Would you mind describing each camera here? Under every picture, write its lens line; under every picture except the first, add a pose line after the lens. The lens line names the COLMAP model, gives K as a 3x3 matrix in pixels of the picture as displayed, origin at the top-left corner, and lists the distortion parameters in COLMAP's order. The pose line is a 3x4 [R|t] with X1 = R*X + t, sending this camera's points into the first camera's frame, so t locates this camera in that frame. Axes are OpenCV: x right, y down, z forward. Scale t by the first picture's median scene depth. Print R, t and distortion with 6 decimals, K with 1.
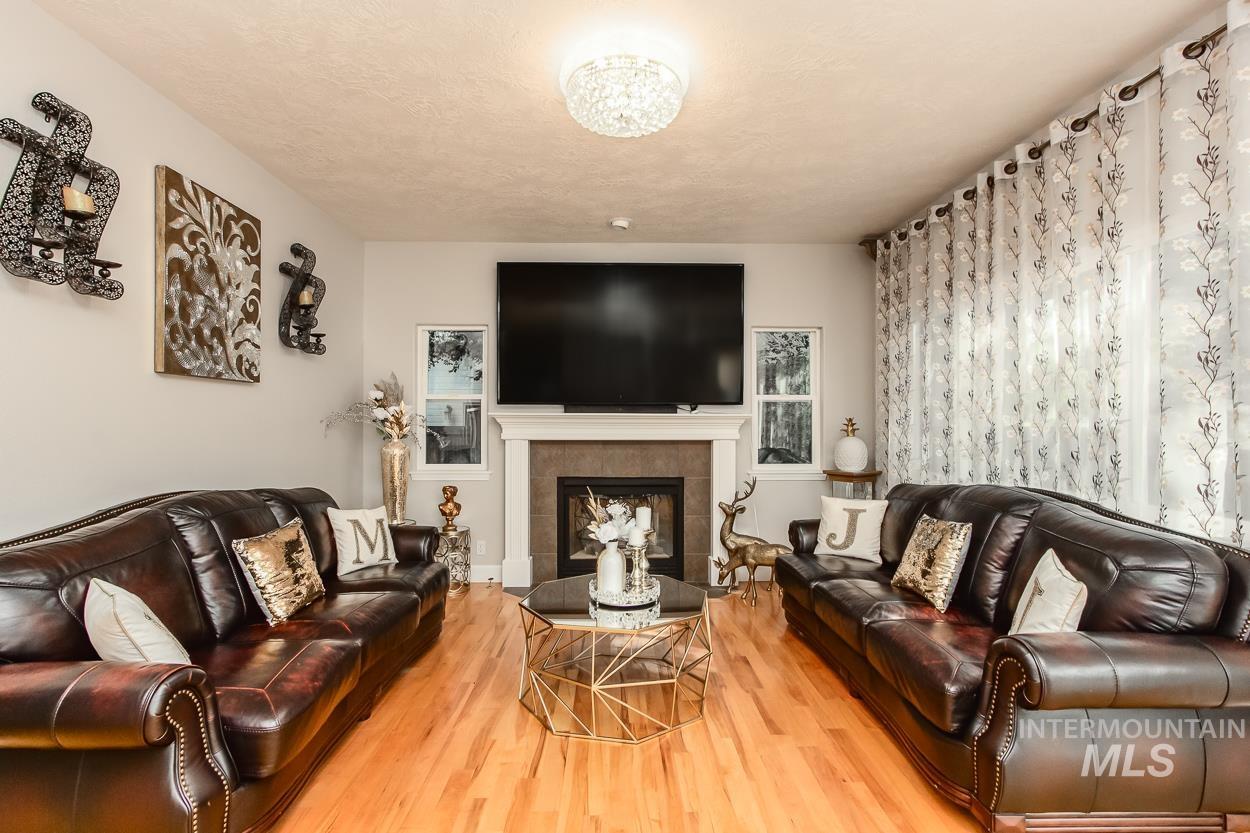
lens RADIAL K [[573.2, 0, 628.3], [0, 573.2, 416.0], [0, 0, 1]] dist [0.003519, 0.001081]
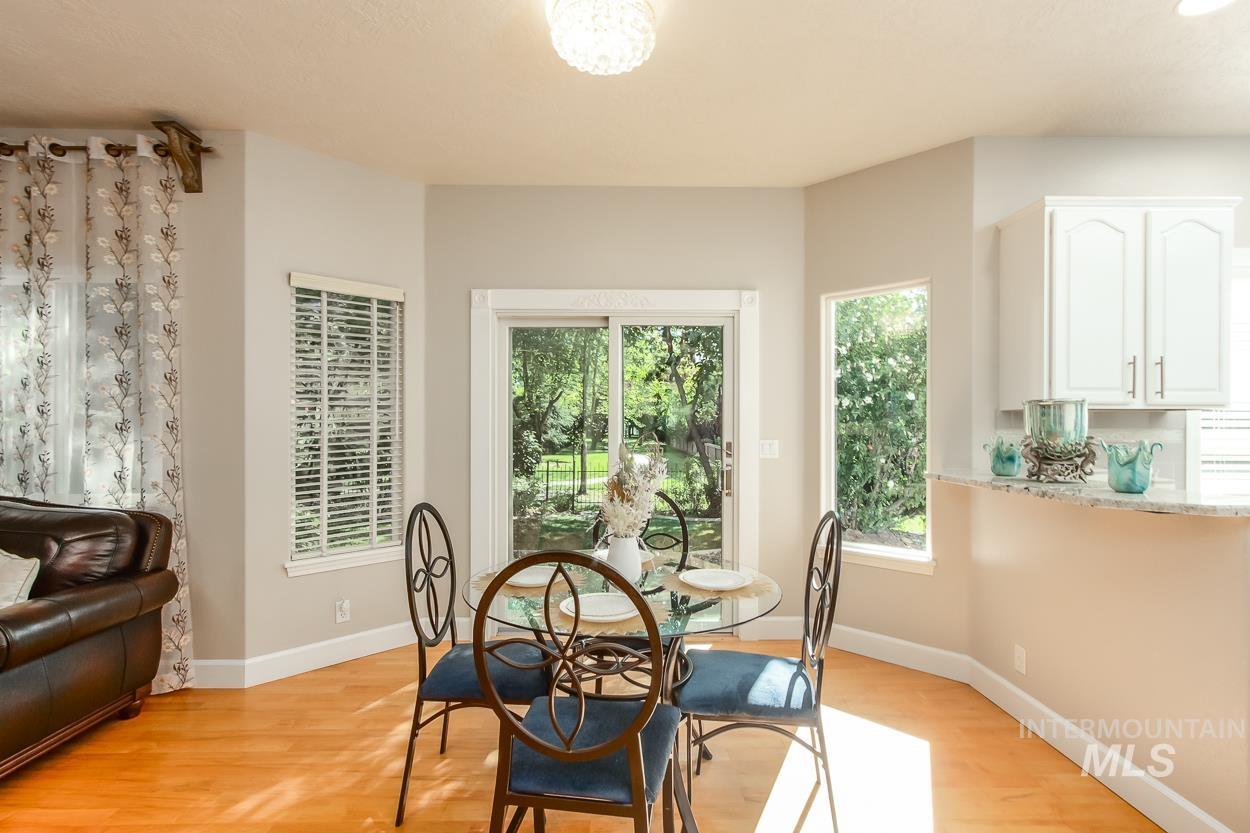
lens RADIAL K [[573.2, 0, 630.8], [0, 573.2, 425.9], [0, 0, 1]] dist [0.003519, 0.001081]
pose [[0.004591, -0.000493, 0.999989, -0.356052], [-0.009768, 0.999952, 0.000538, -0.001777], [-0.999942, -0.009771, 0.004586, -0.220284]]
